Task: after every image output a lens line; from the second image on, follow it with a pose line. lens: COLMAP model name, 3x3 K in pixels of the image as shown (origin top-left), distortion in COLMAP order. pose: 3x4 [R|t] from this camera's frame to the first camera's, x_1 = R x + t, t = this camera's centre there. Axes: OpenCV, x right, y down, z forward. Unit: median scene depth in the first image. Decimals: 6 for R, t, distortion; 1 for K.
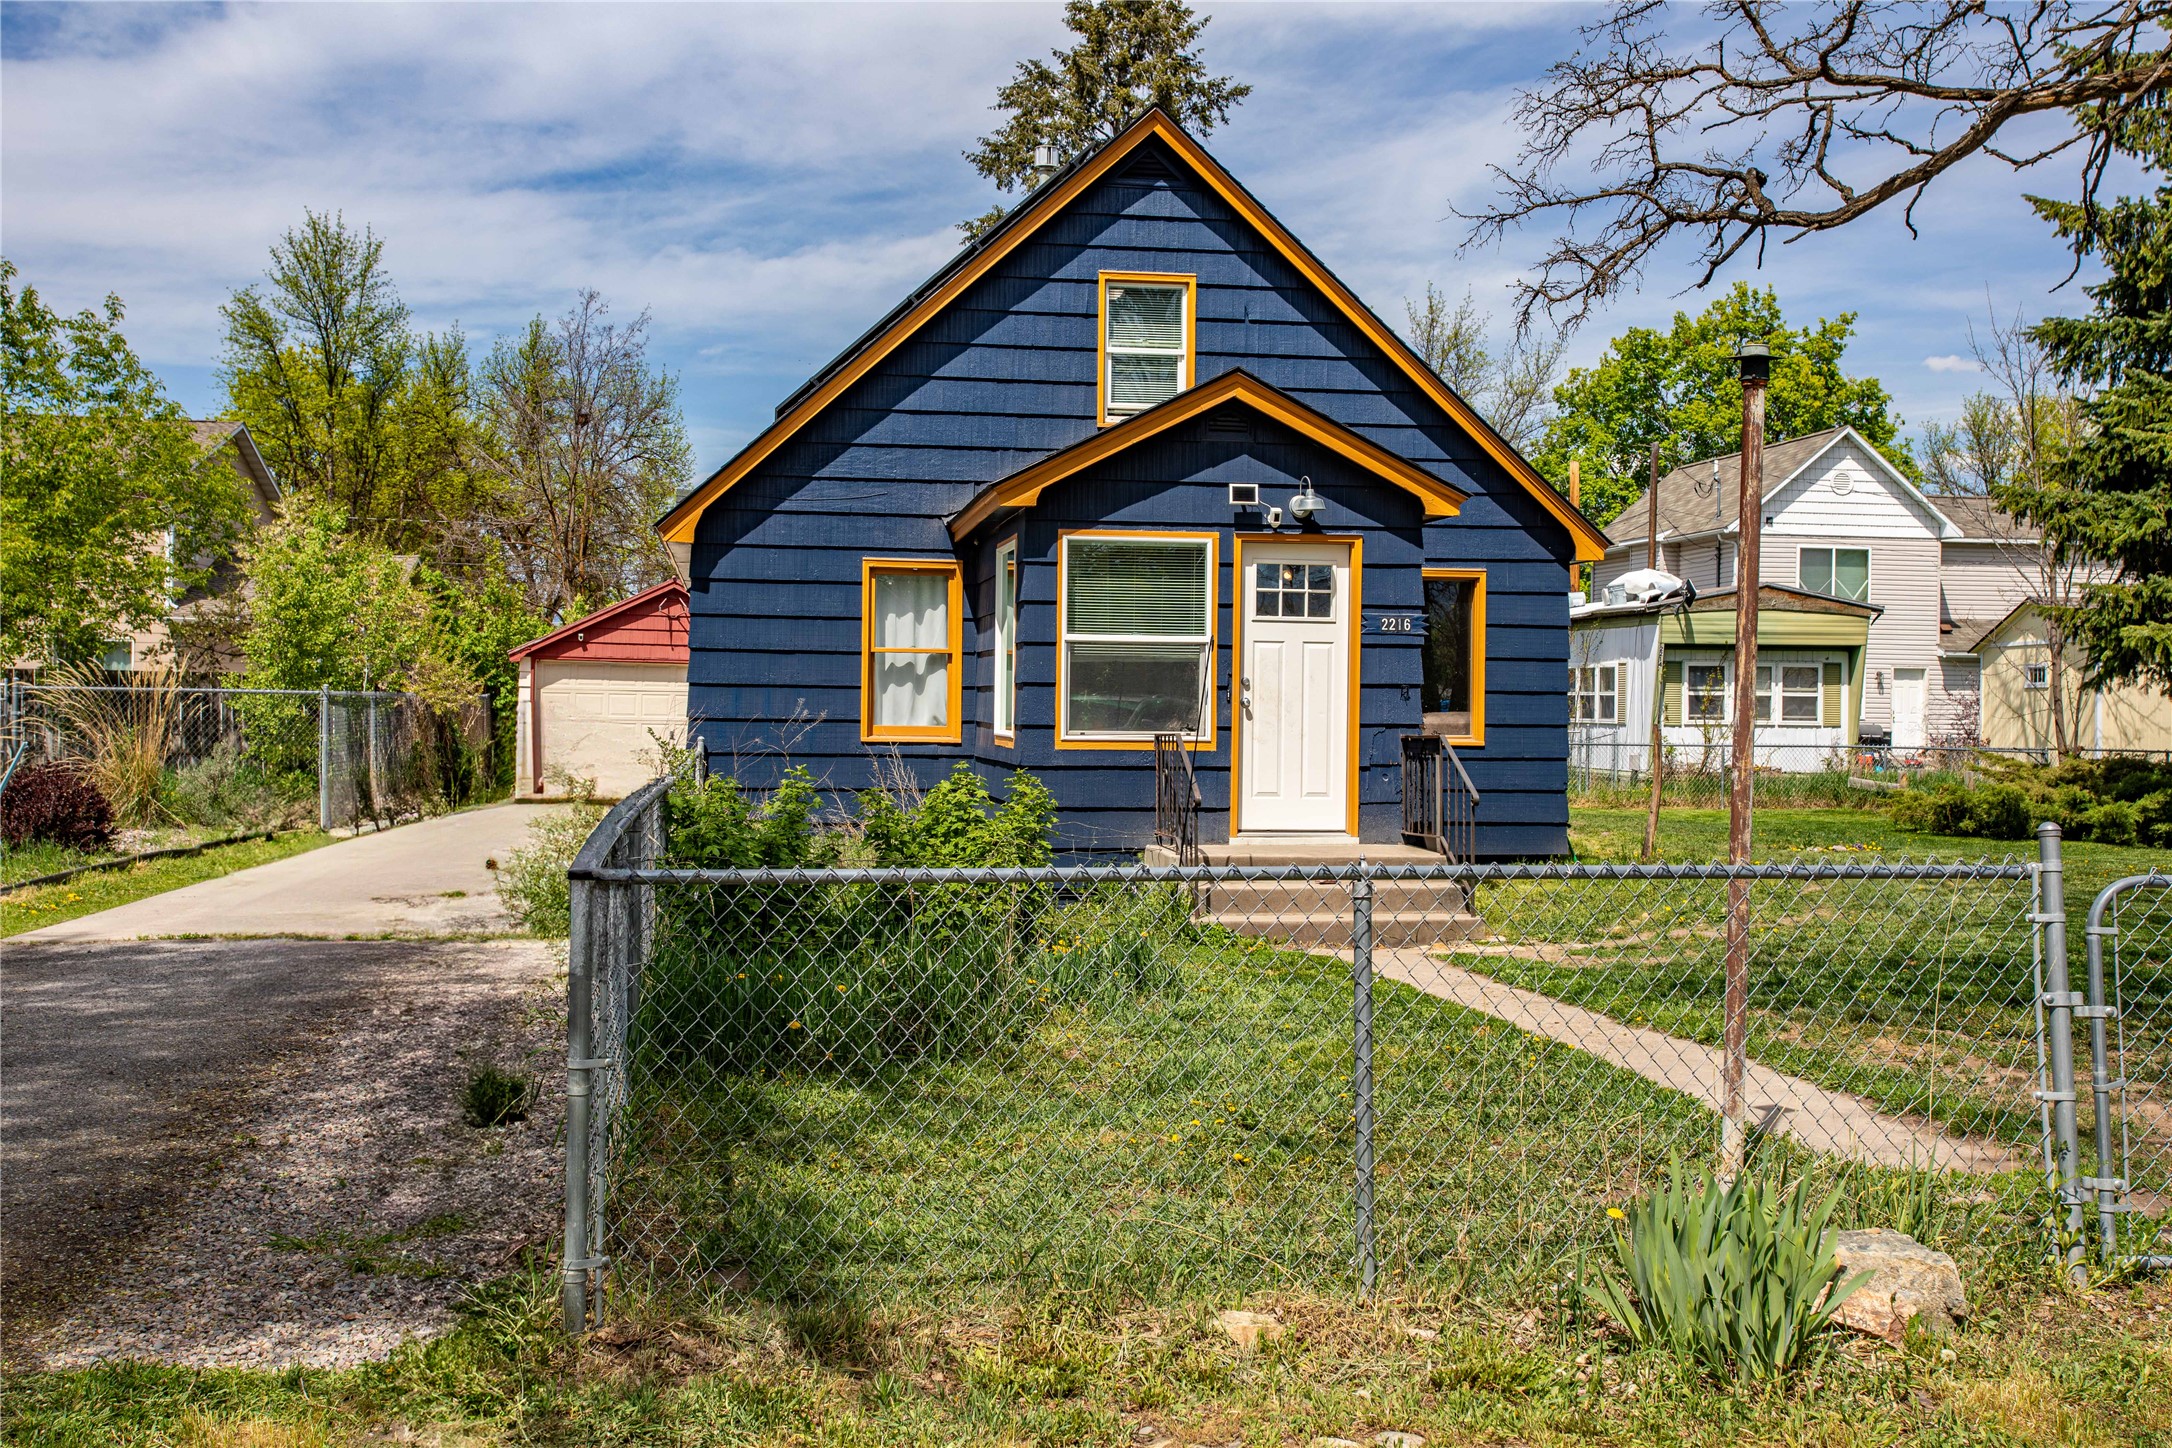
lens RADIAL K [[2224.6, 0, 1087.0], [0, 2224.6, 721.2], [0, 0, 1]] dist [0.018196, 0.000000]
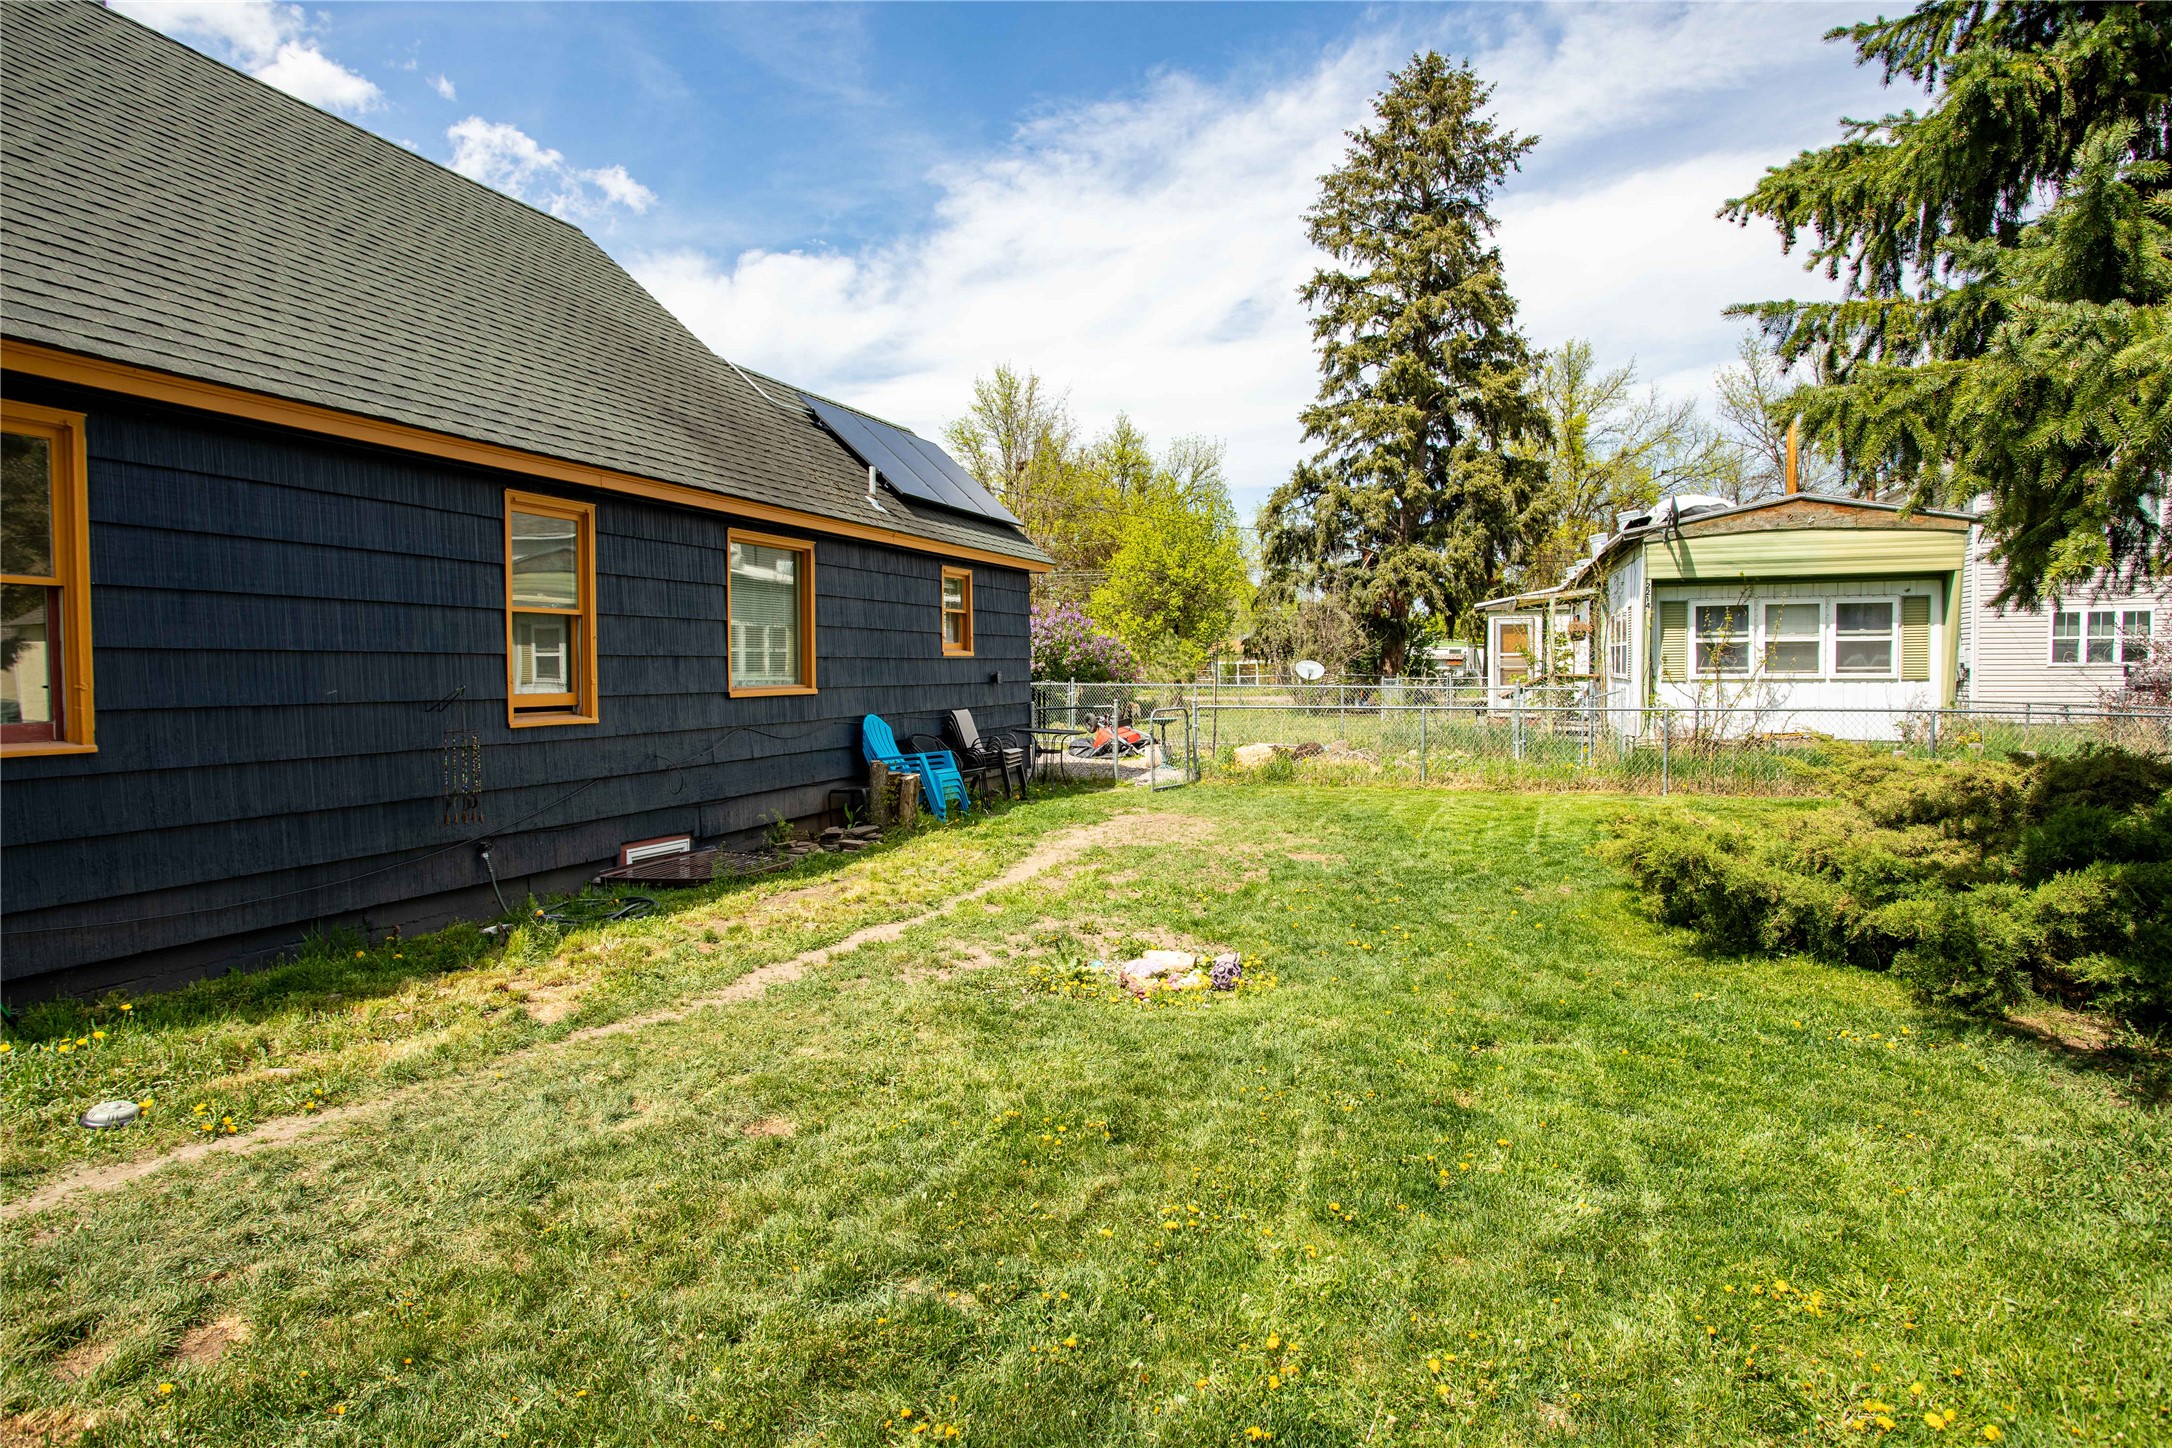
lens RADIAL K [[1297.3, 0, 1086.6], [0, 1297.3, 722.1], [0, 0, 1]] dist [-0.004512, -0.001680]
pose [[0.899019, -0.001275, -0.437909, 0.275357], [0.015068, 0.999494, 0.028026, 0.000286], [0.437651, -0.031794, 0.898583, 0.482862]]
